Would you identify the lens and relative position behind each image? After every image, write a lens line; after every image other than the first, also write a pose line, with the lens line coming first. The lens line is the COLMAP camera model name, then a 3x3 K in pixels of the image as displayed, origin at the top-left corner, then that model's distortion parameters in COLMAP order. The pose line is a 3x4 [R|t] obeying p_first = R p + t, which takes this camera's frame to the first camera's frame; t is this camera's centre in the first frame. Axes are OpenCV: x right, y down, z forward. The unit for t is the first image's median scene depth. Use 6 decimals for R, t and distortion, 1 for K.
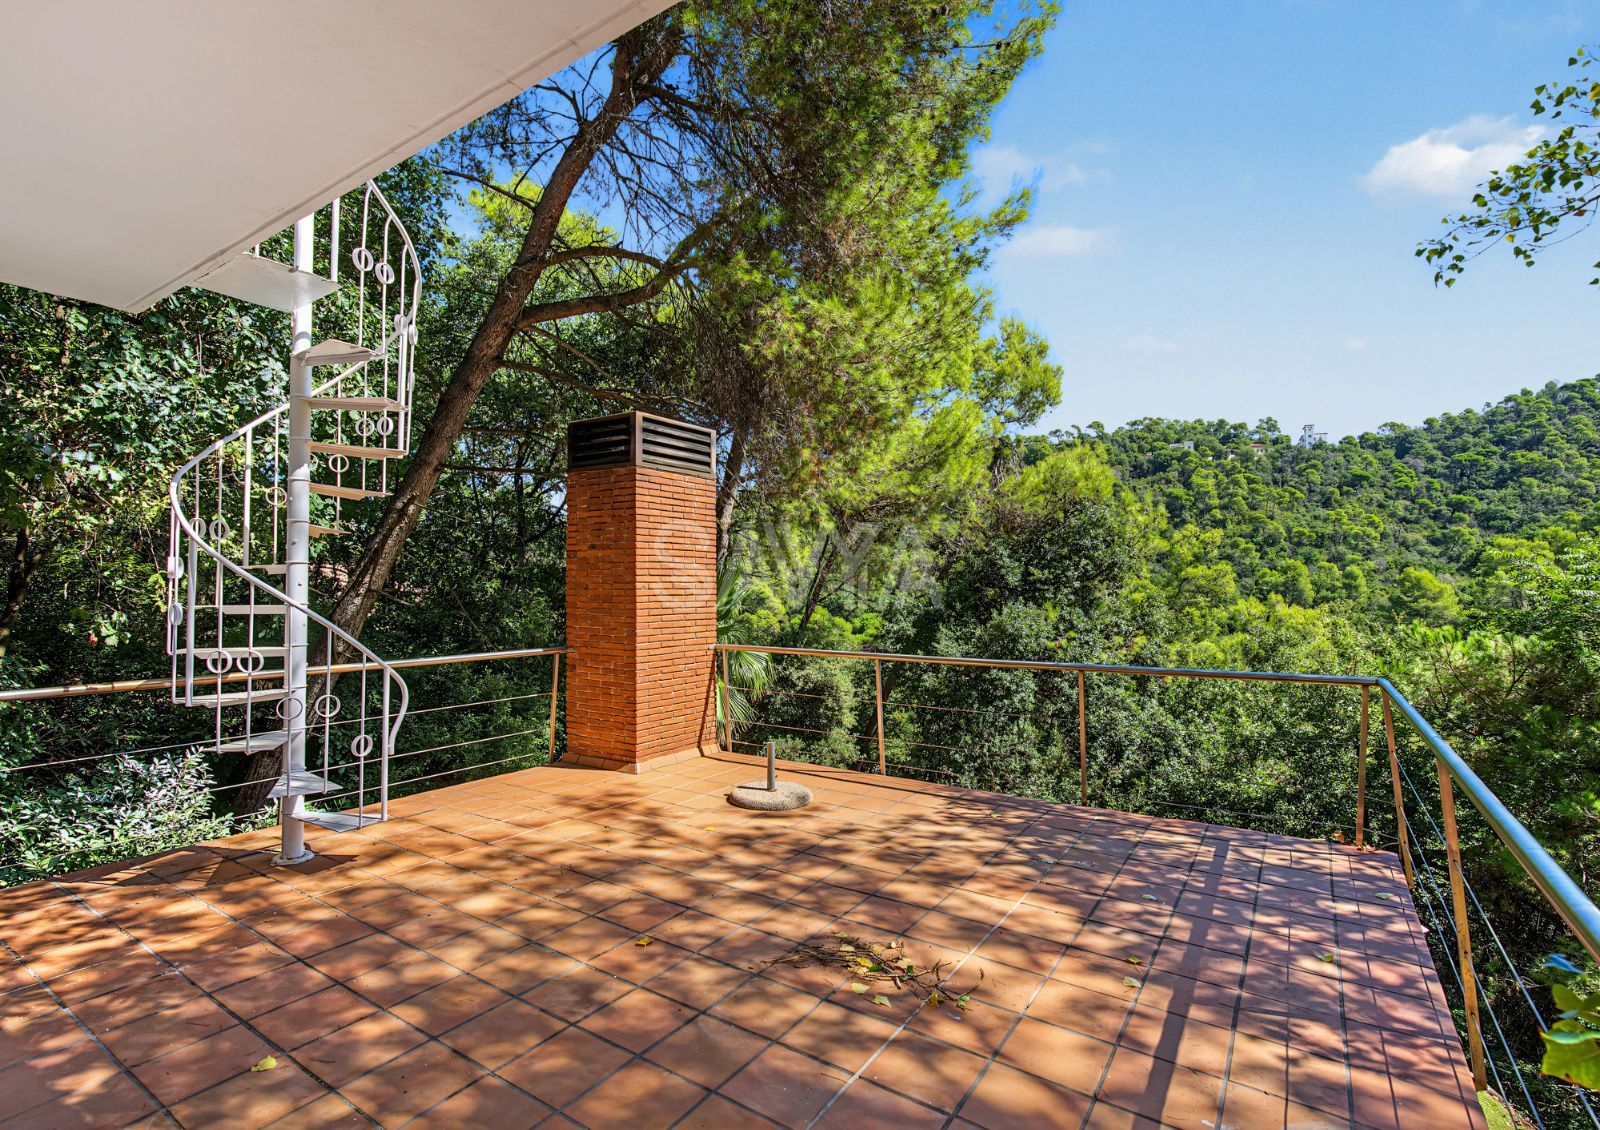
lens RADIAL K [[756.7, 0, 801.3], [0, 756.7, 577.6], [0, 0, 1]] dist [-0.004800, -0.000076]
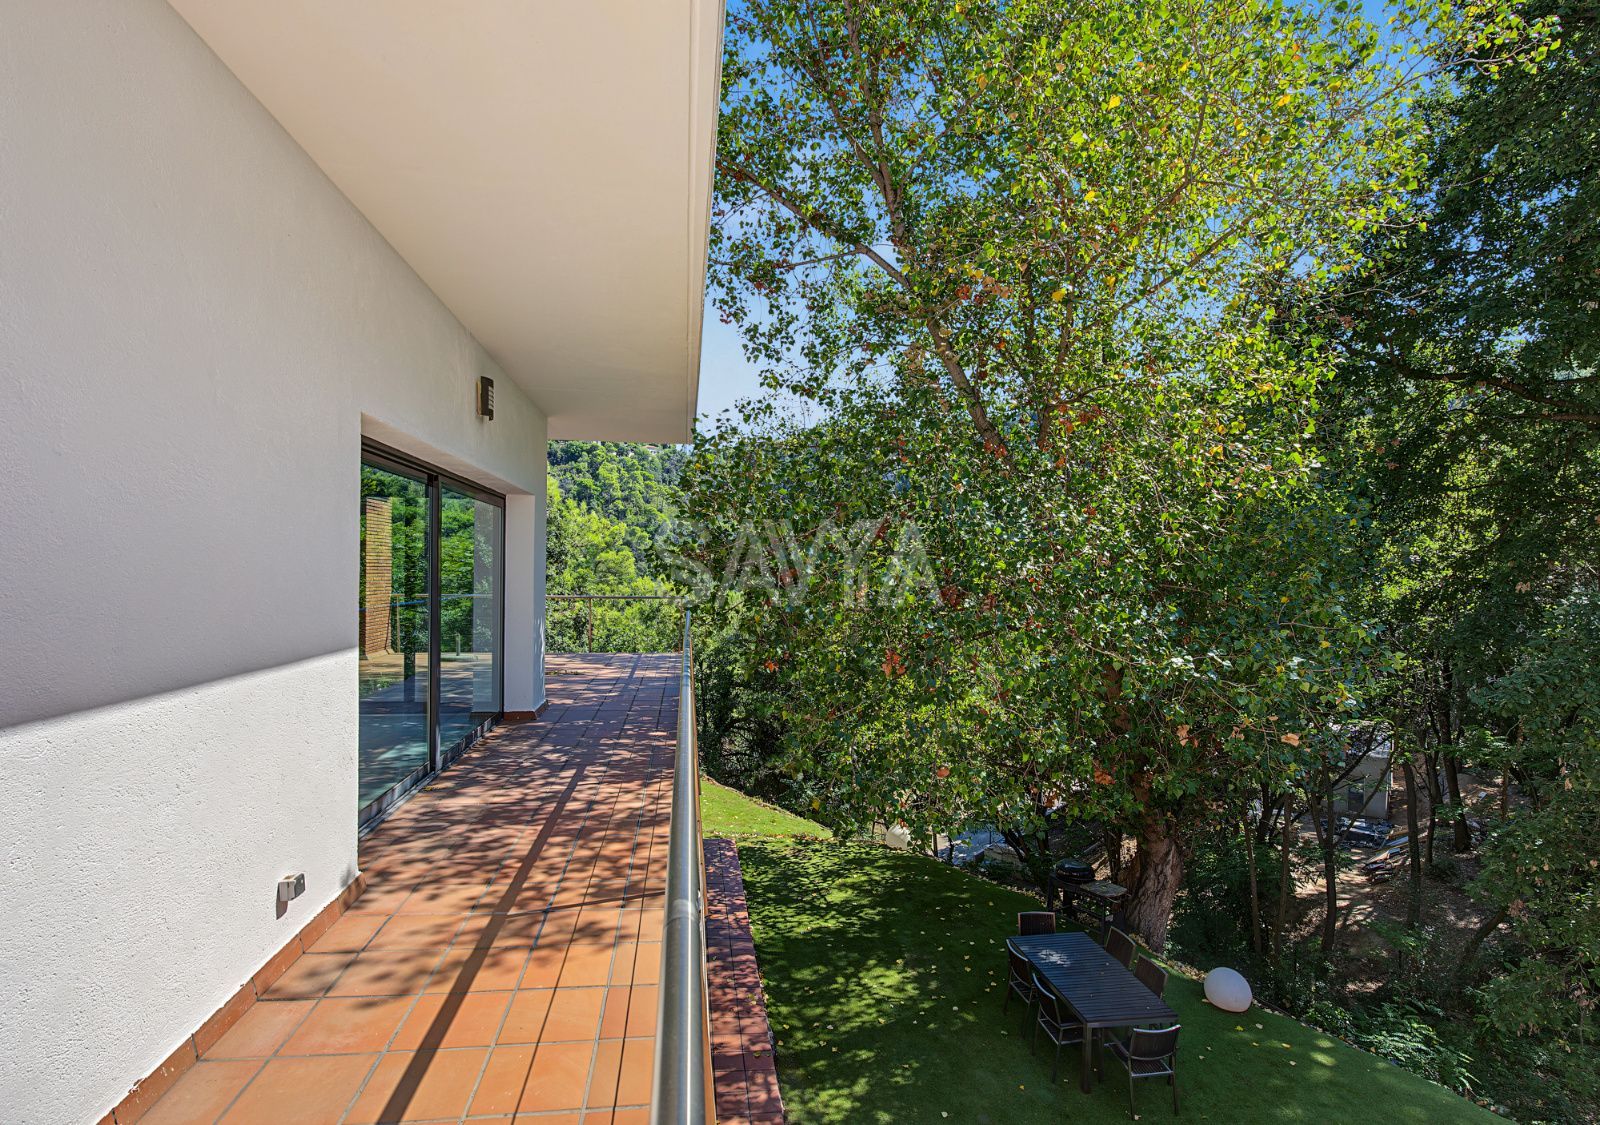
lens RADIAL K [[774.6, 0, 802.2], [0, 774.6, 589.9], [0, 0, 1]] dist [-0.005136, -0.000264]
pose [[0.739797, -0.005899, 0.672804, -0.119546], [-0.021738, 0.999230, 0.032664, -0.000742], [-0.672479, -0.038790, 0.739099, -0.197318]]
